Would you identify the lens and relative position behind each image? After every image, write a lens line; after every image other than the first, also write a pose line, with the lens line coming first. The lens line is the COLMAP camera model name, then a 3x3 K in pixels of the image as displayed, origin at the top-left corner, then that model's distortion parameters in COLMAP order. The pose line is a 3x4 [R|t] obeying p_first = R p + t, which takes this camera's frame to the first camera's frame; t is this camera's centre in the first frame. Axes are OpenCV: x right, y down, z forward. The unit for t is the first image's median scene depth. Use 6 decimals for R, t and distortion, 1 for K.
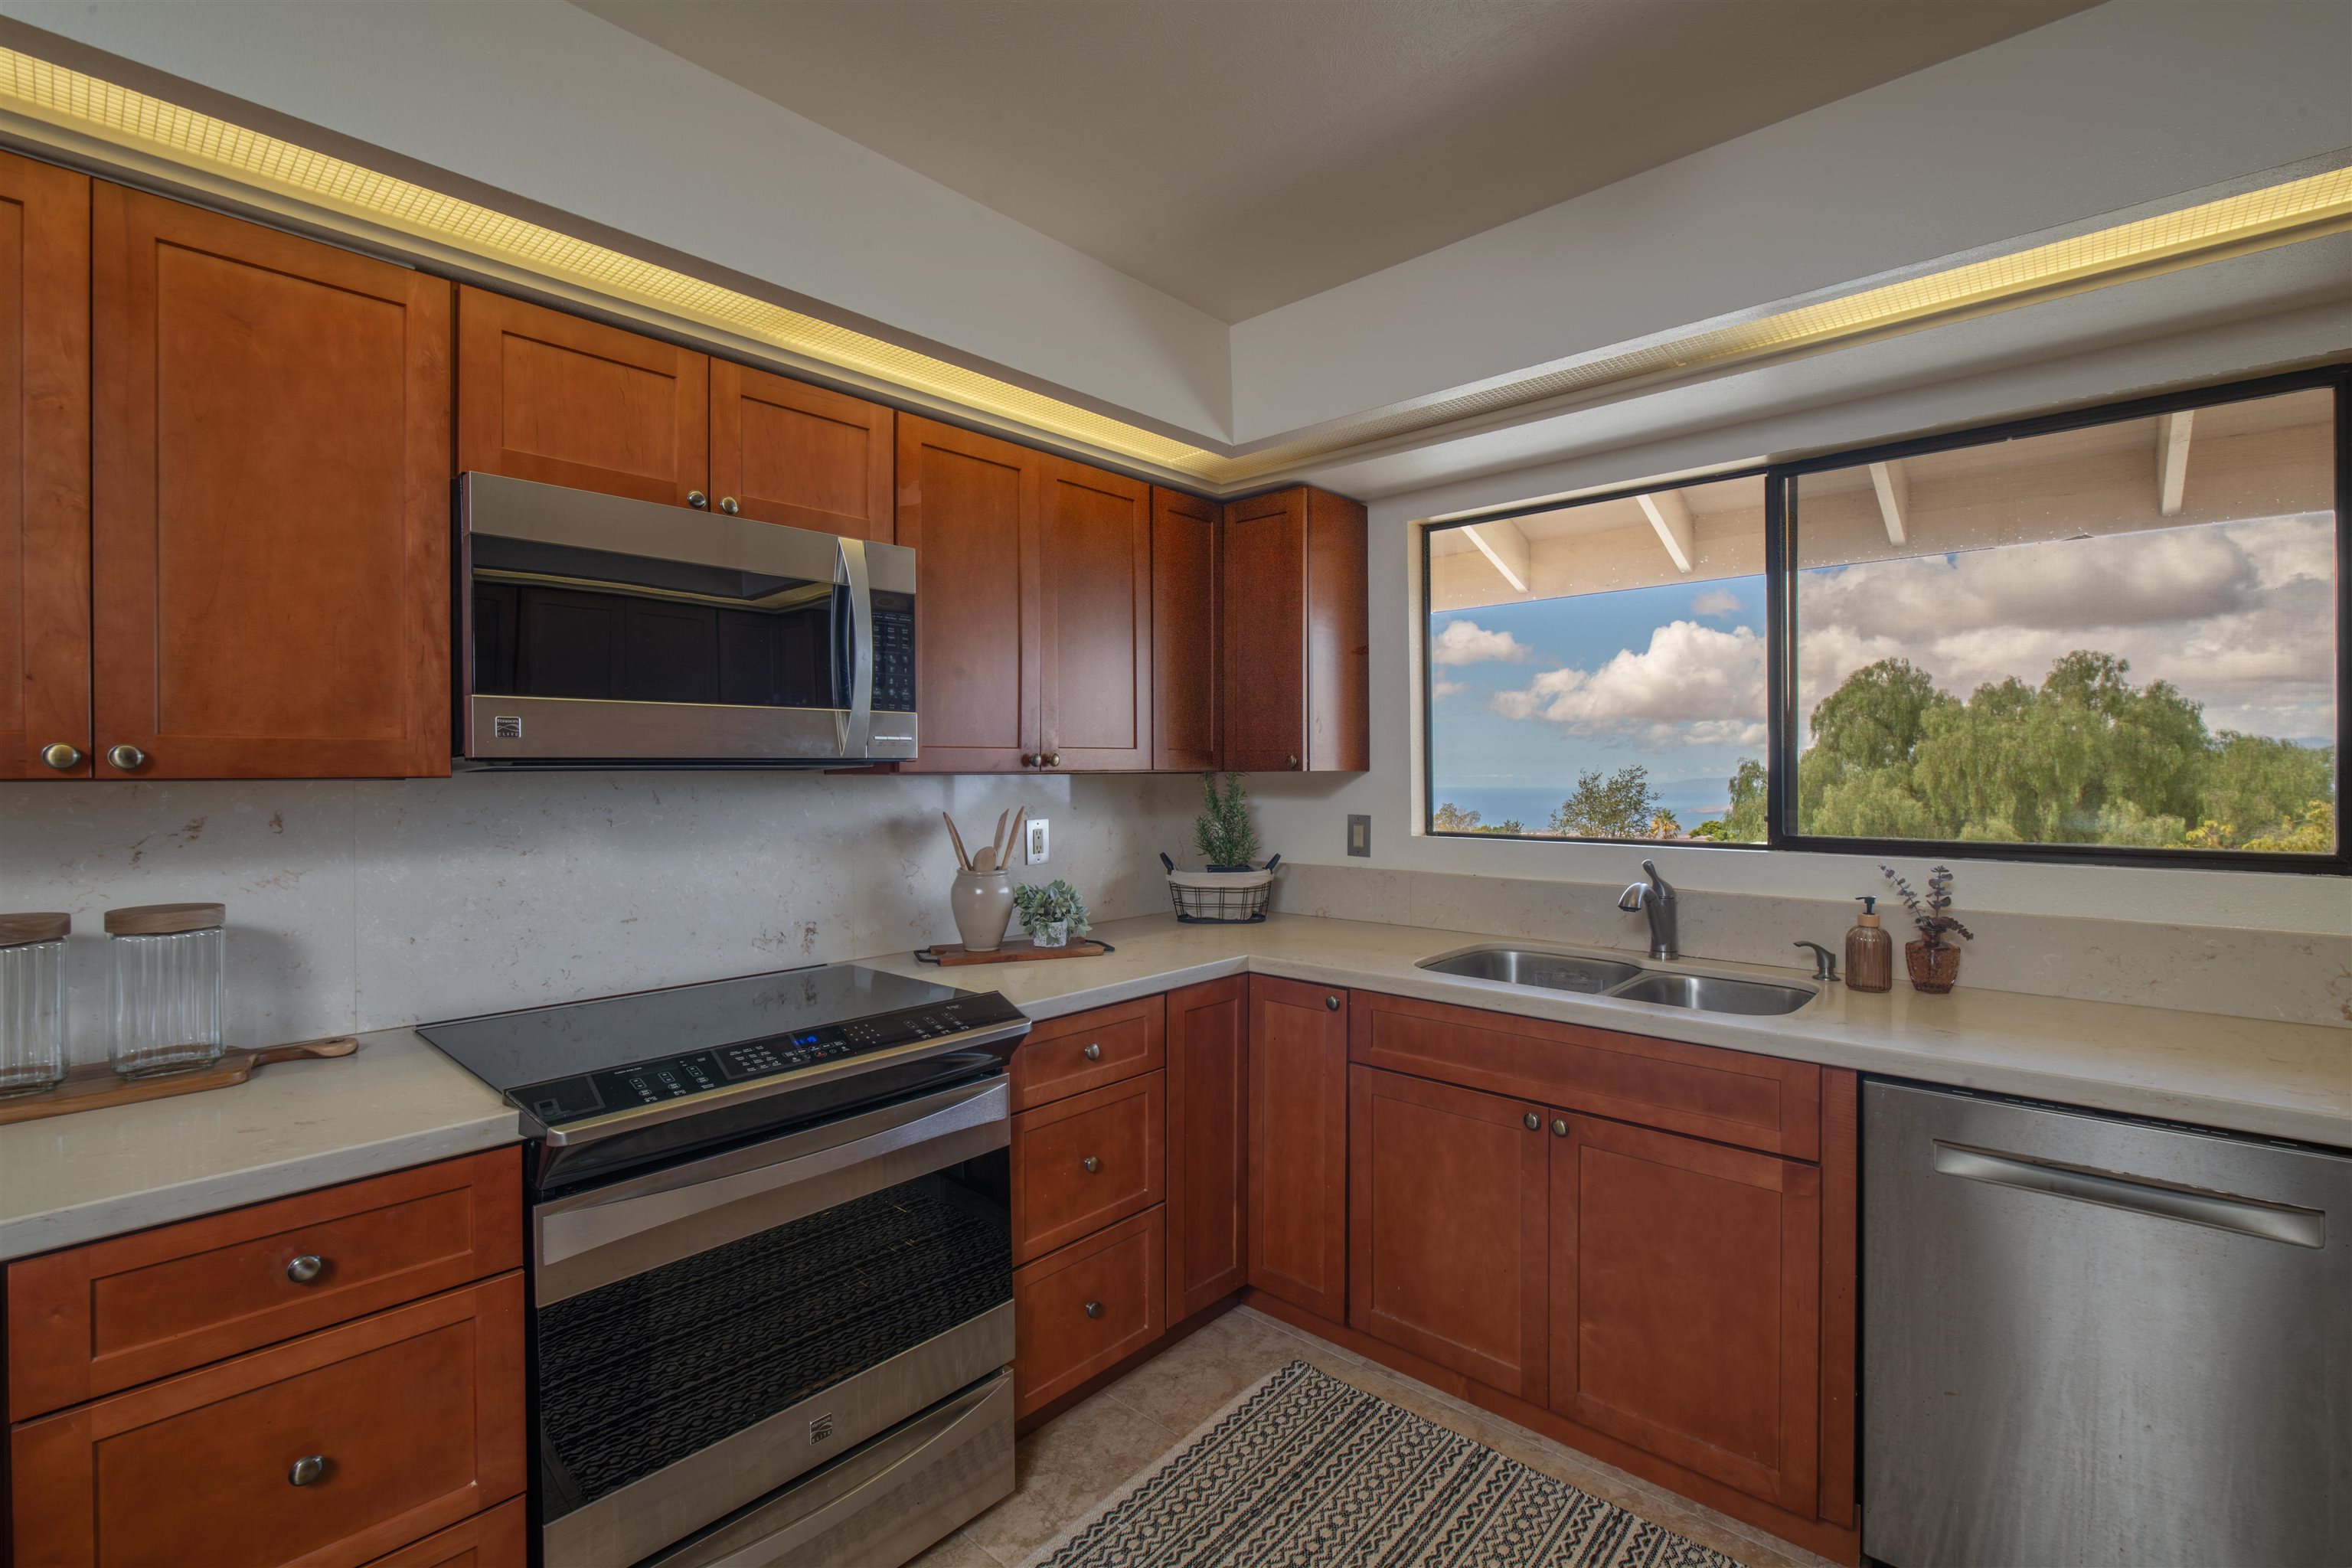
lens RADIAL K [[1013.3, 0, 1199.7], [0, 1013.3, 781.6], [0, 0, 1]] dist [0.002344, -0.004743]
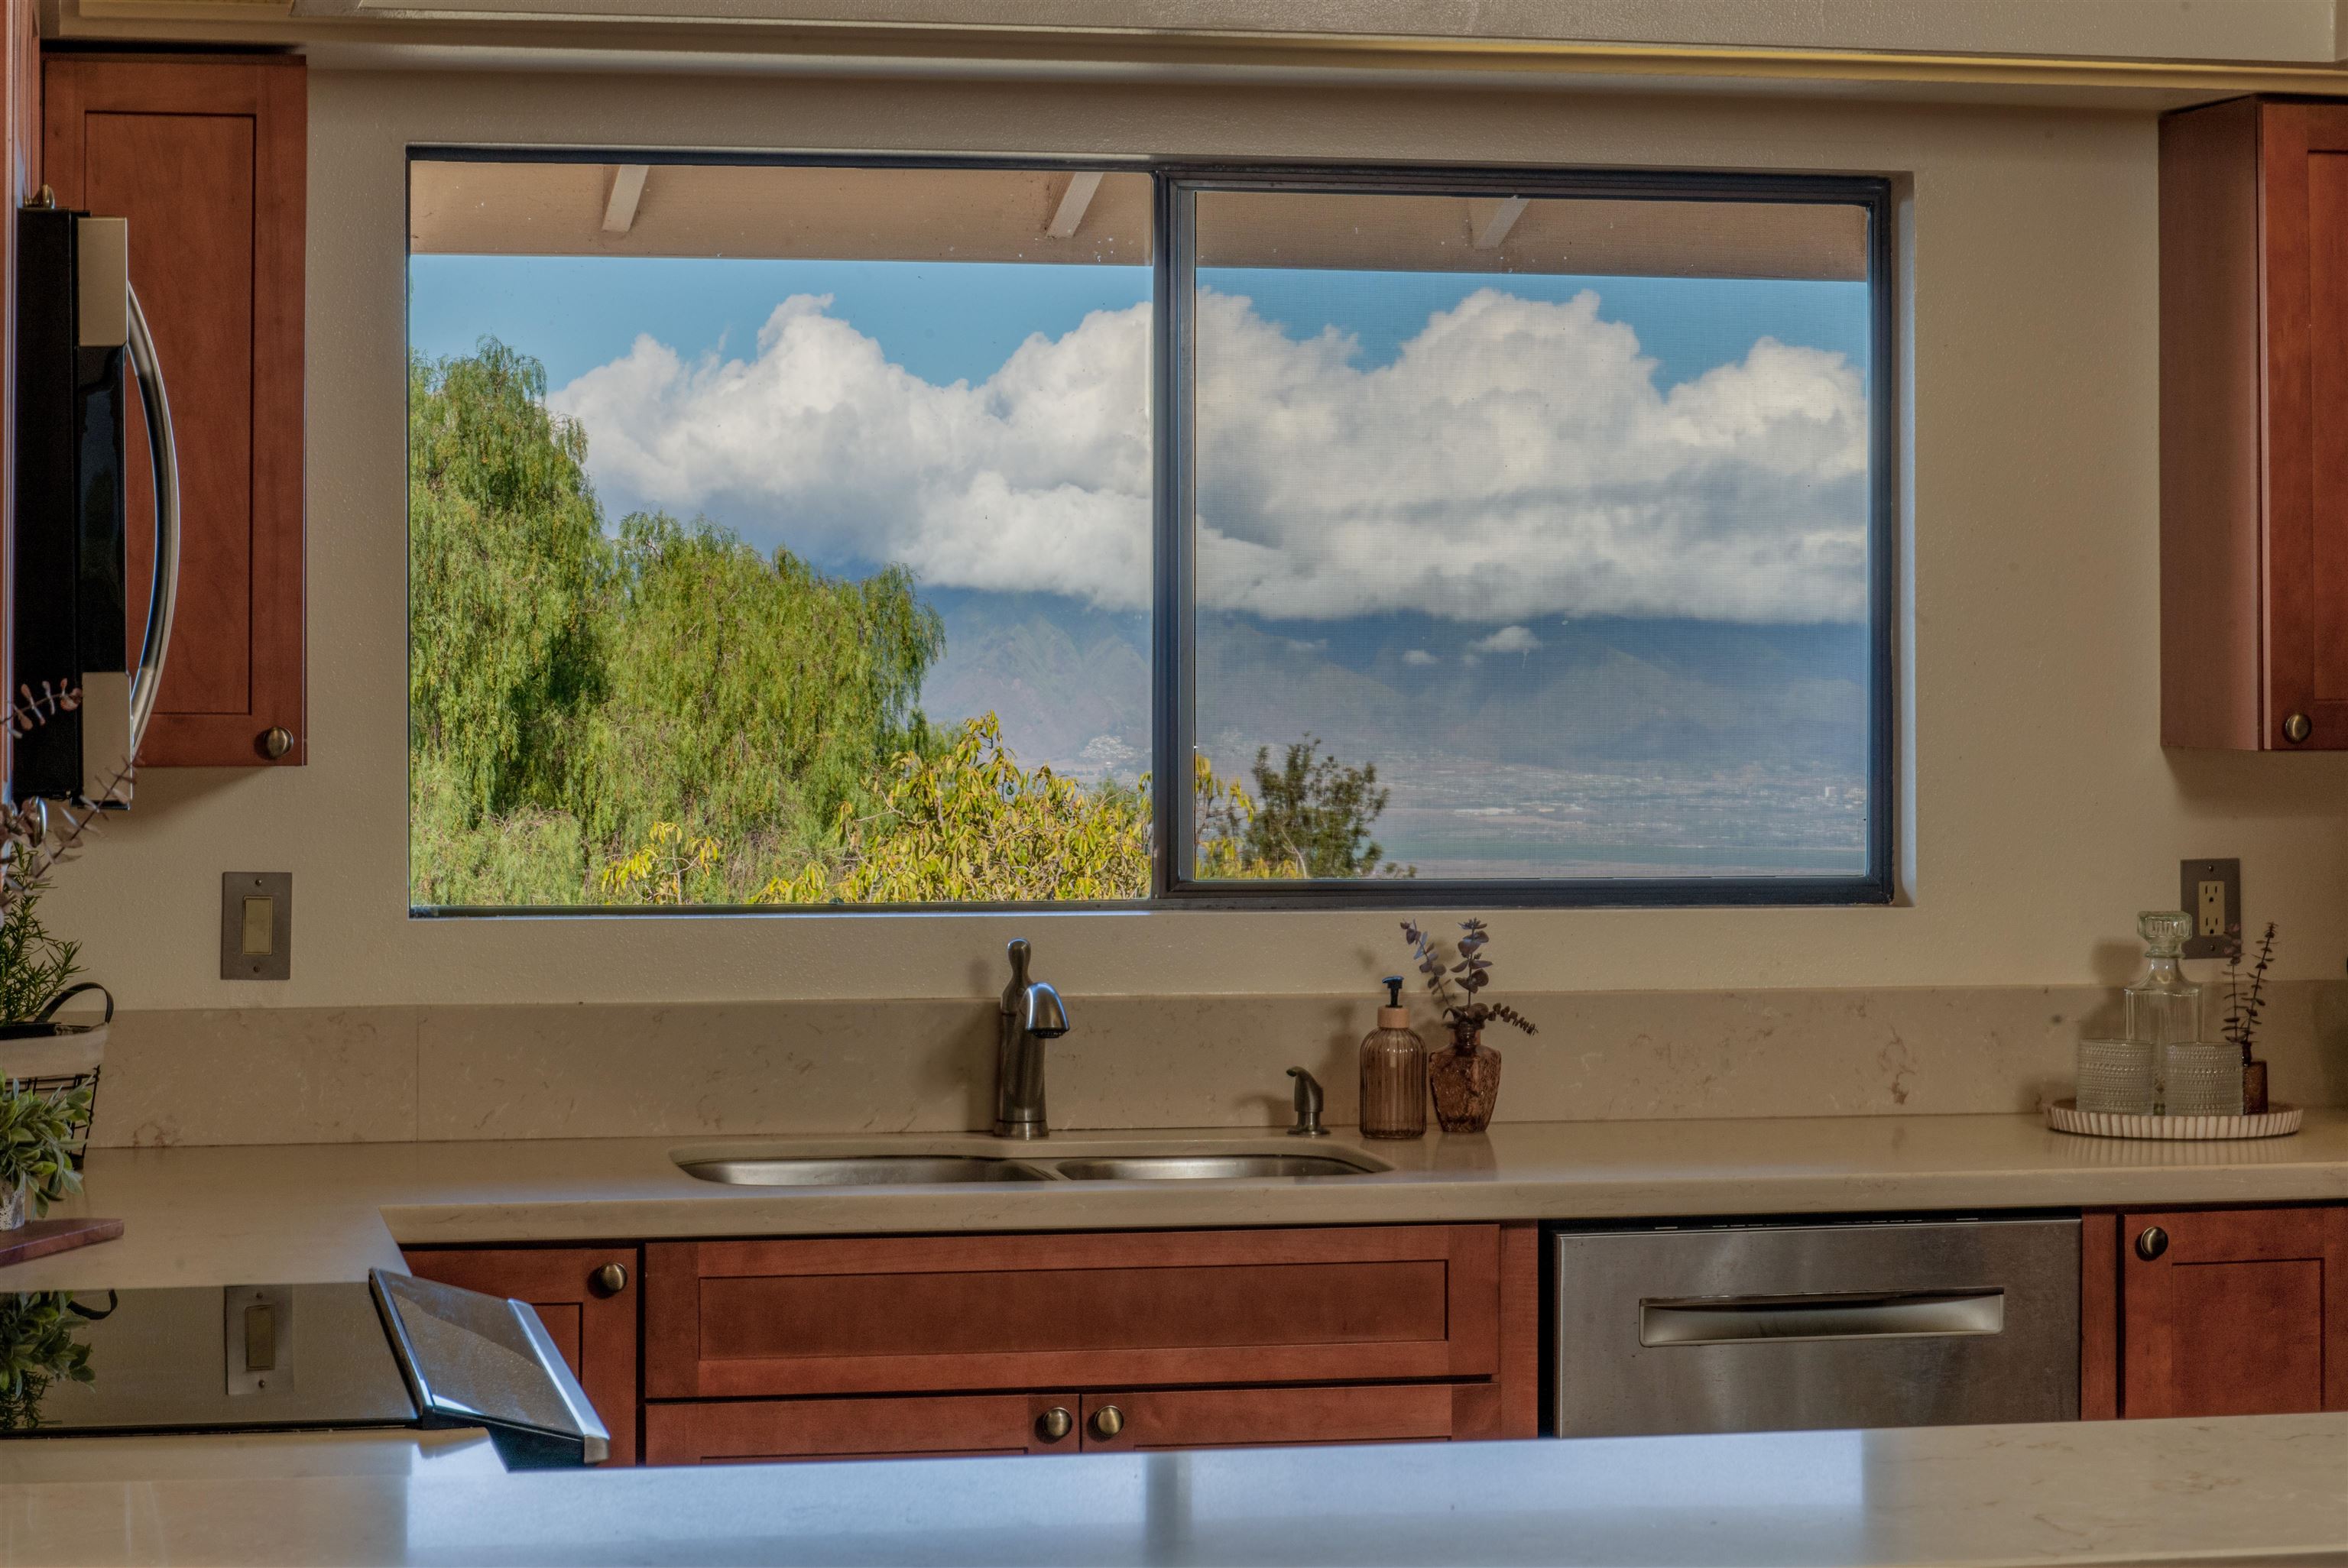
lens RADIAL K [[4866.3, 0, 1173.8], [0, 4866.3, 780.5], [0, 0, 1]] dist [-0.088881, 0.000000]
pose [[0.619643, -0.018994, 0.784654, -1.366283], [0.005509, 0.999788, 0.019851, -0.046774], [-0.784865, -0.007978, 0.619616, -0.532202]]
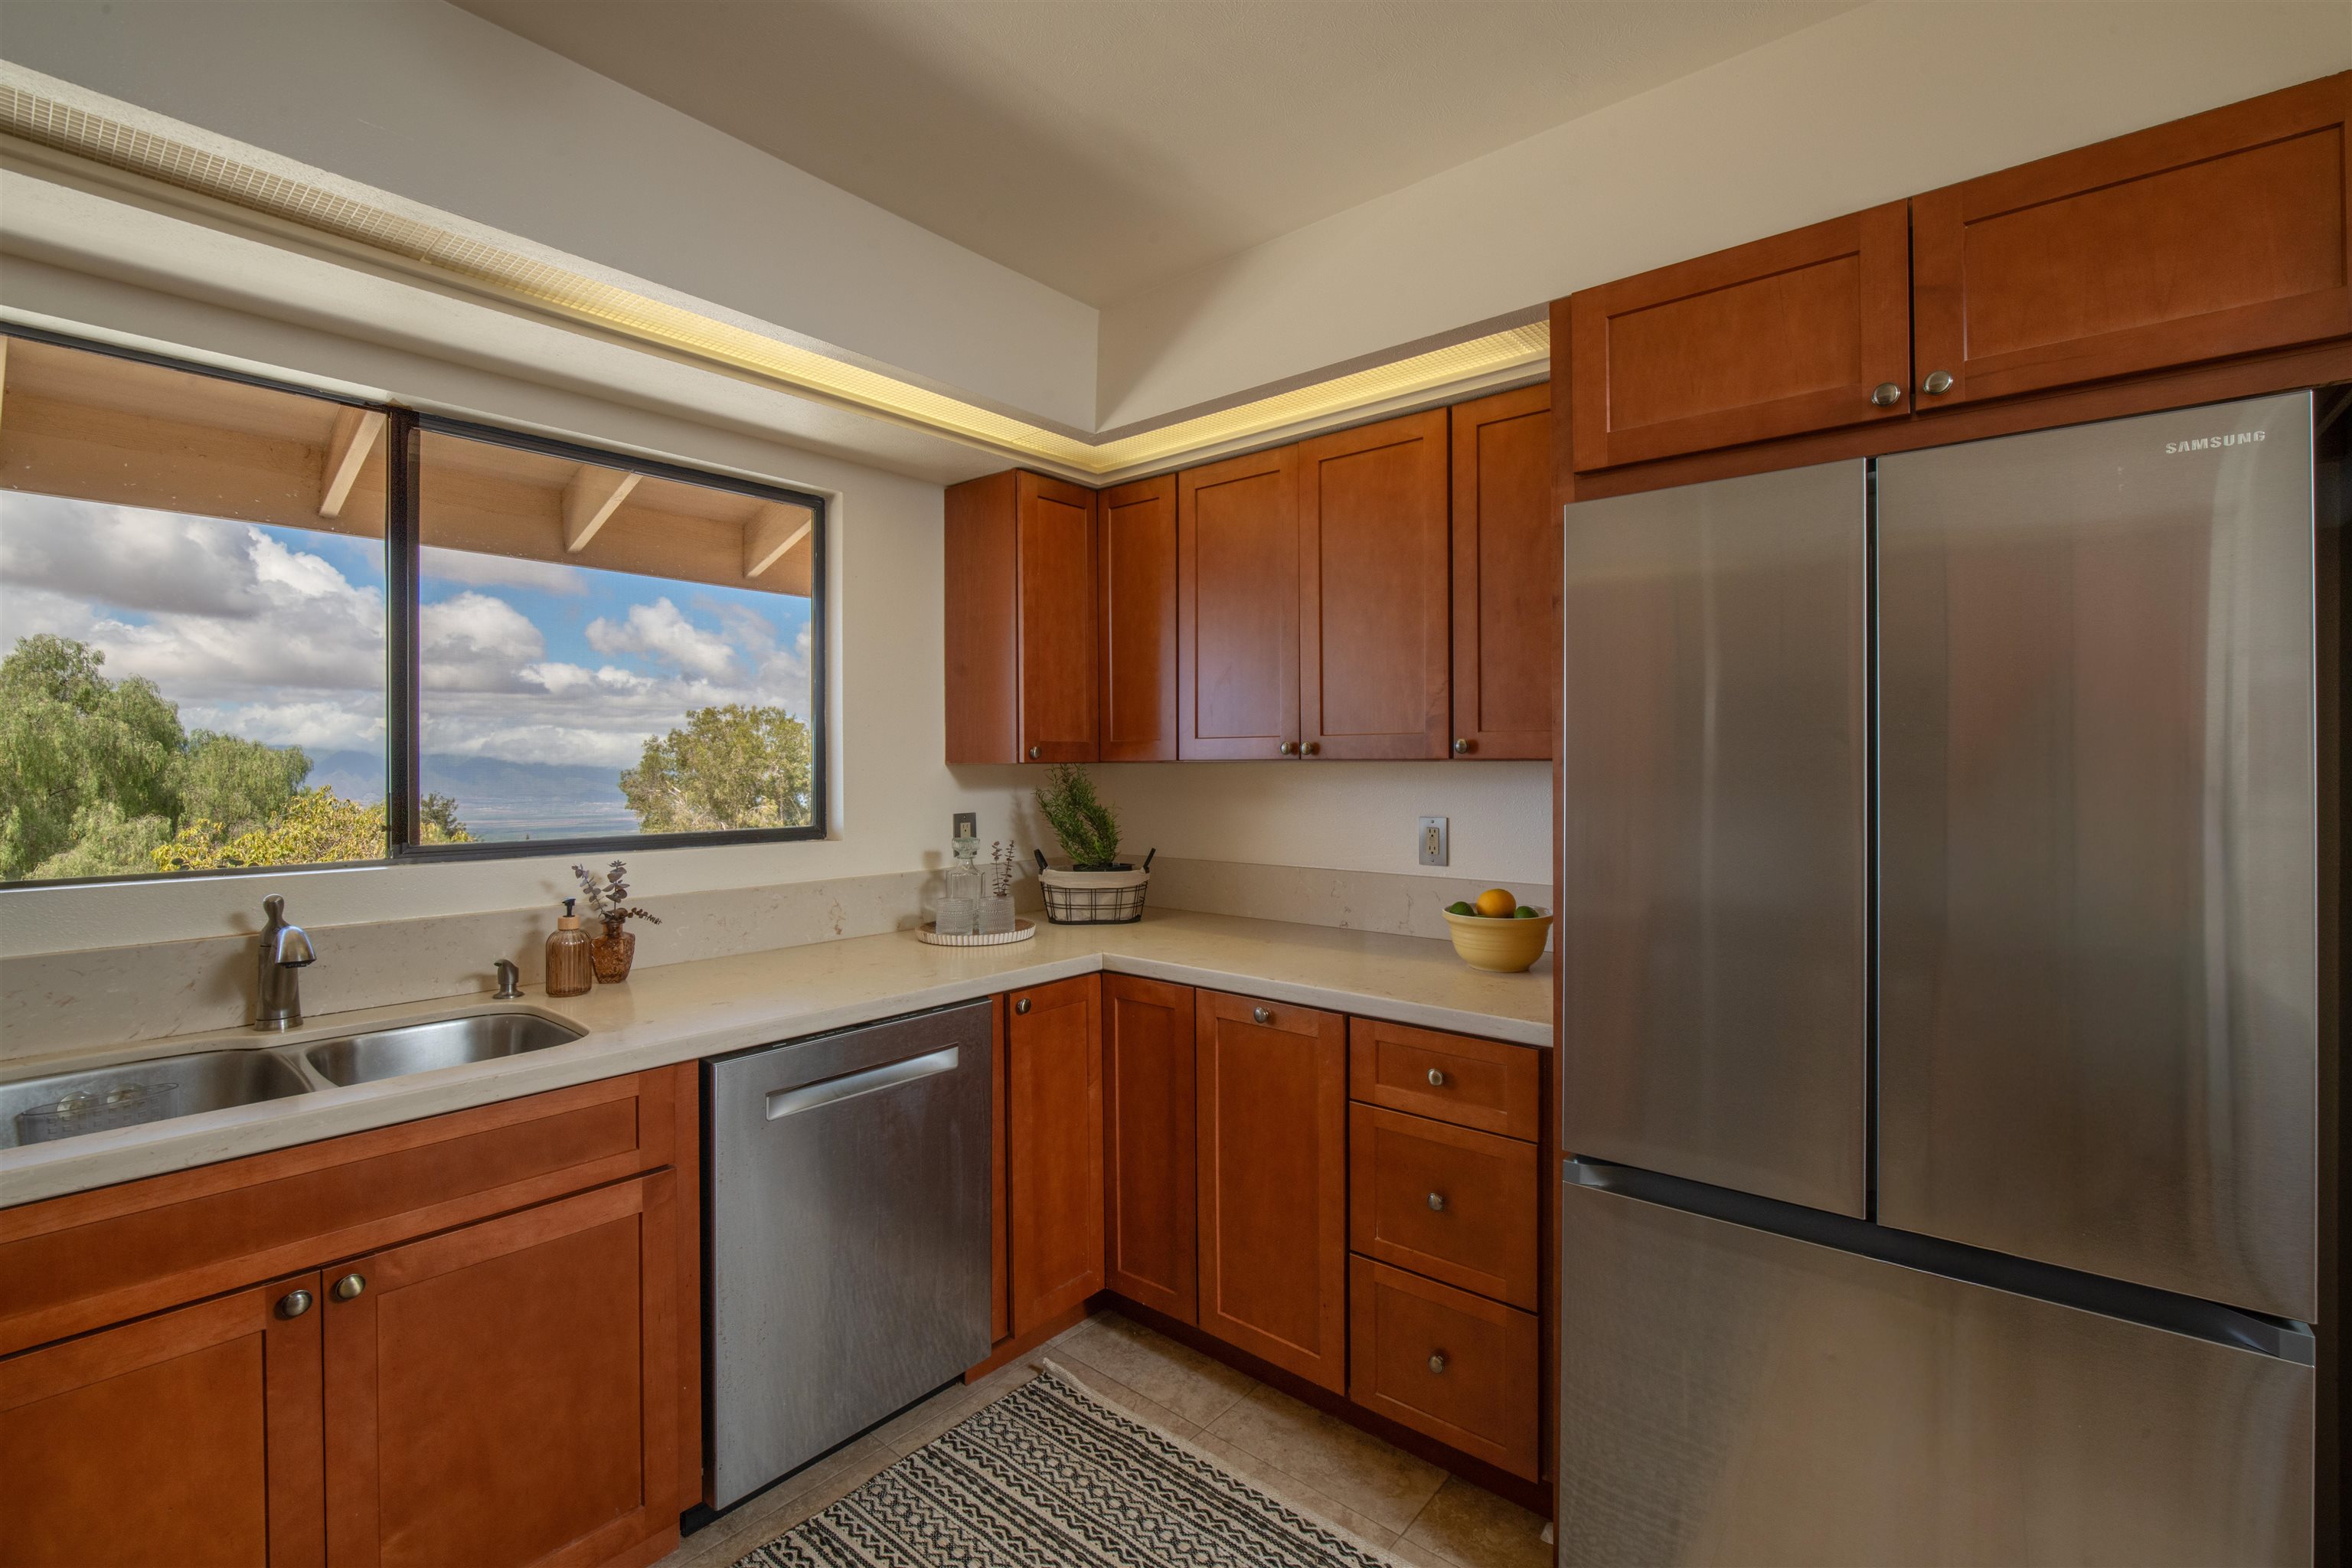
lens RADIAL K [[1013.3, 0, 1171.0], [0, 1013.3, 764.3], [0, 0, 1]] dist [0.002344, -0.004743]
pose [[0.012002, 0.001557, 0.999927, -0.266503], [0.014212, 0.999898, -0.001728, -0.005271], [-0.999827, 0.014232, 0.011978, 0.347658]]
